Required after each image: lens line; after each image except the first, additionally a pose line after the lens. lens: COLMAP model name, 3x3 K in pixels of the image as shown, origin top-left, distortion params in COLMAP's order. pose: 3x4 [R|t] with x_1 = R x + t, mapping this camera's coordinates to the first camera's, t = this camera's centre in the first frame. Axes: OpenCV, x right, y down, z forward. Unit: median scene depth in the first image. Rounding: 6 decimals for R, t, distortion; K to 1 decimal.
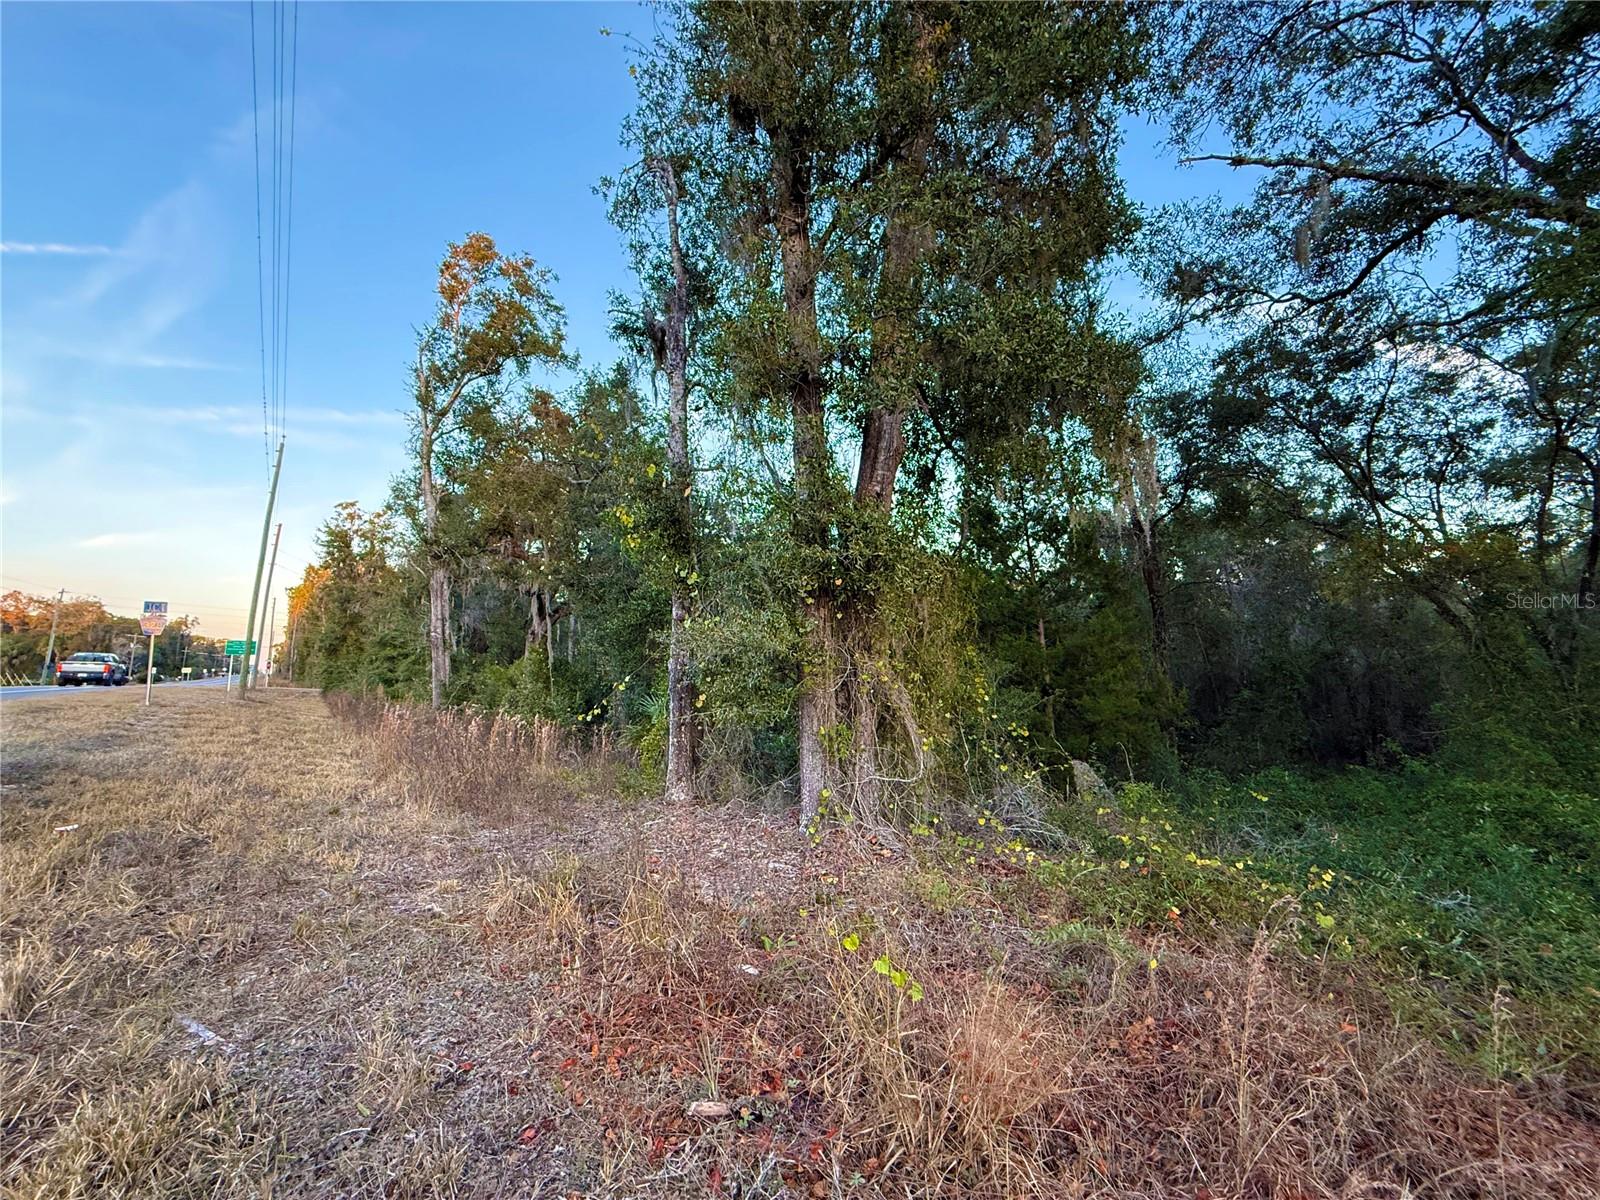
lens RADIAL K [[635.0, 0, 800.0], [0, 635.0, 600.0], [0, 0, 1]] dist [-0.001772, 0.000408]
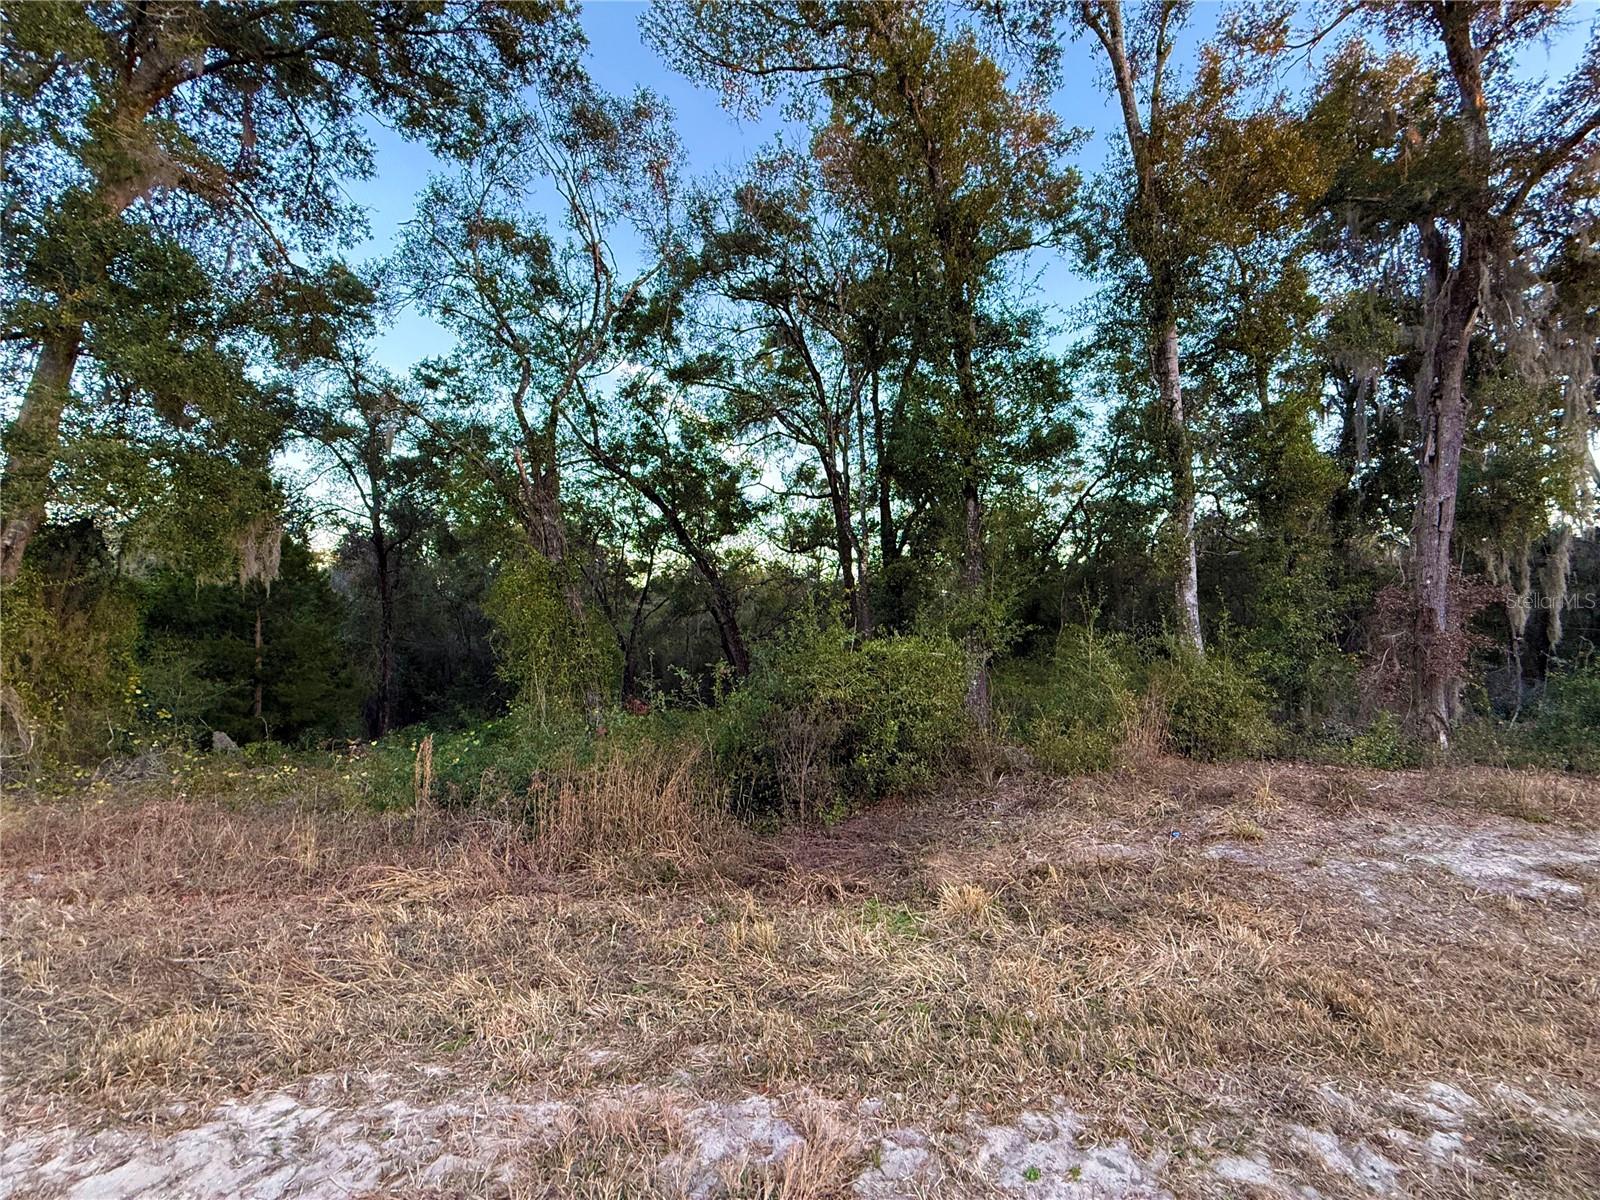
lens RADIAL K [[632.7, 0, 795.8], [0, 632.7, 597.9], [0, 0, 1]] dist [0.000575, -0.000079]
pose [[0.598374, 0.066833, 0.798425, 0.023811], [-0.096413, 0.995280, -0.011054, -0.082427], [-0.795395, -0.070364, 0.601993, -0.455693]]
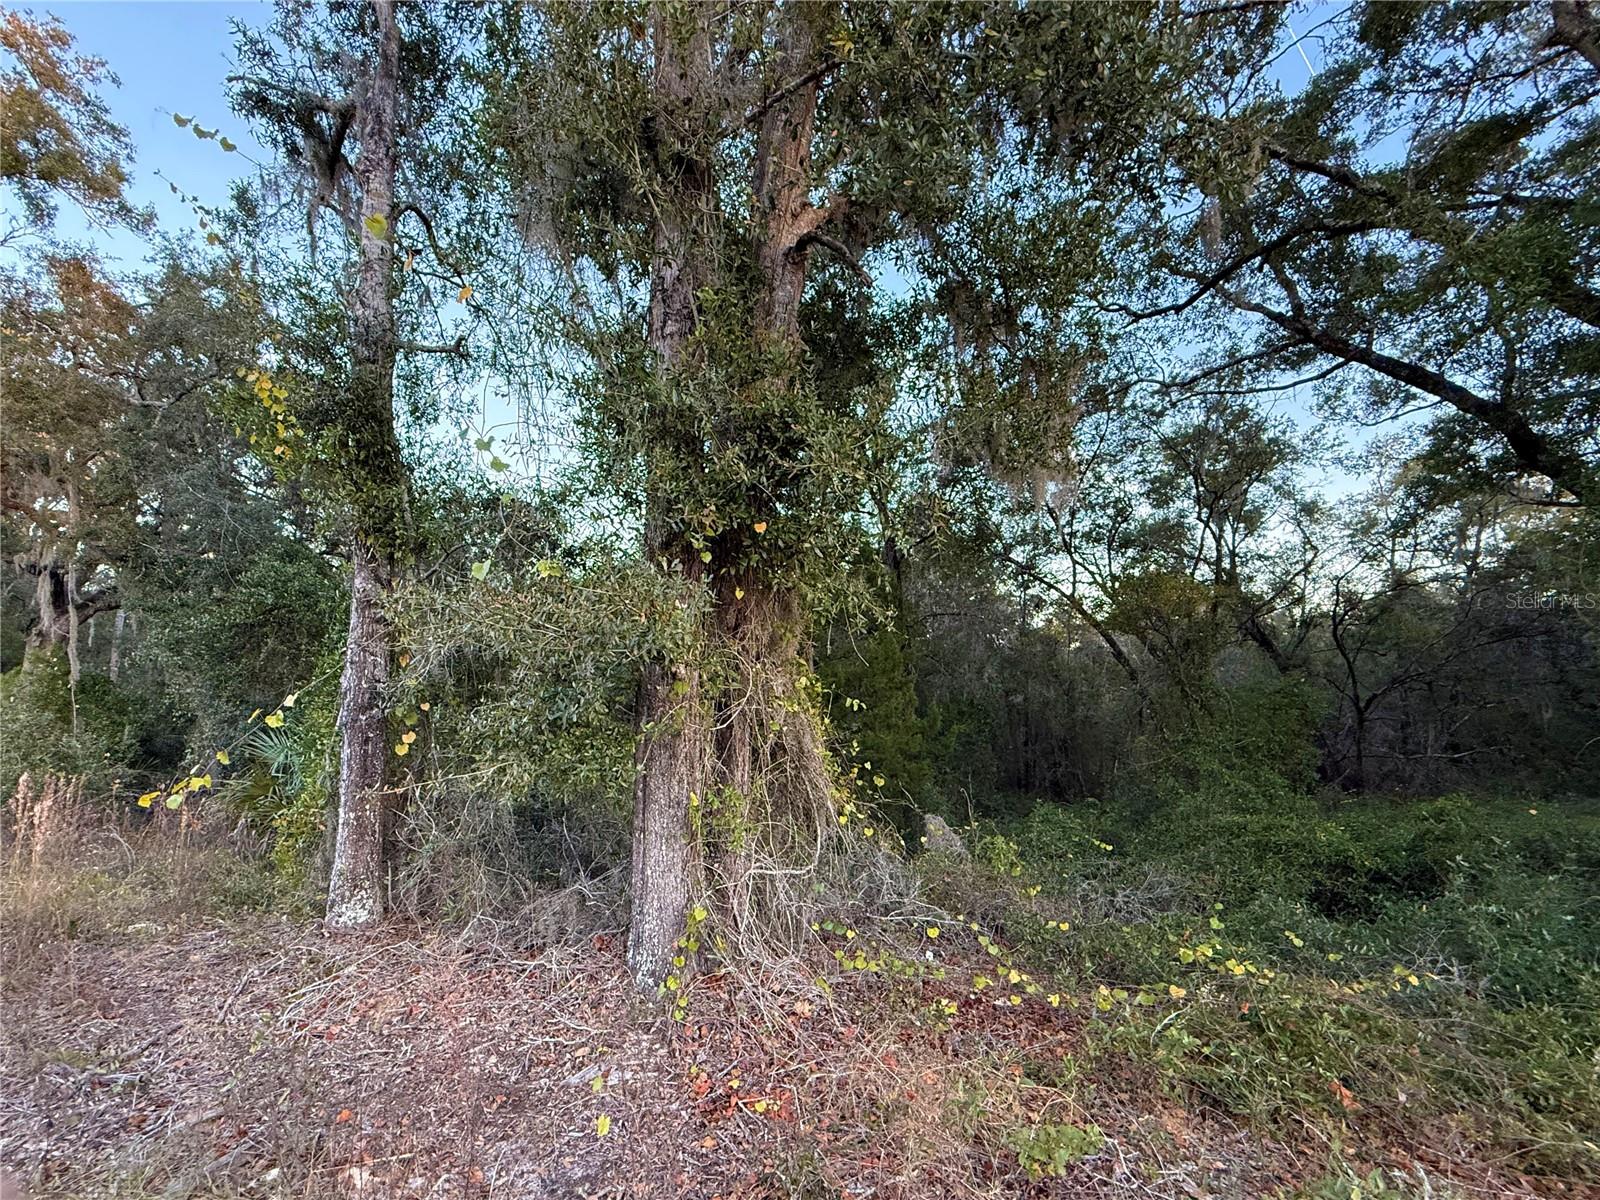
lens RADIAL K [[676.1, 0, 742.2], [0, 676.1, 640.4], [0, 0, 1]] dist [-0.000529, -0.000215]
pose [[0.919402, 0.049710, 0.390166, -0.057773], [-0.057472, 0.998313, 0.008237, 0.020983], [-0.389098, -0.029997, 0.920708, 0.157060]]
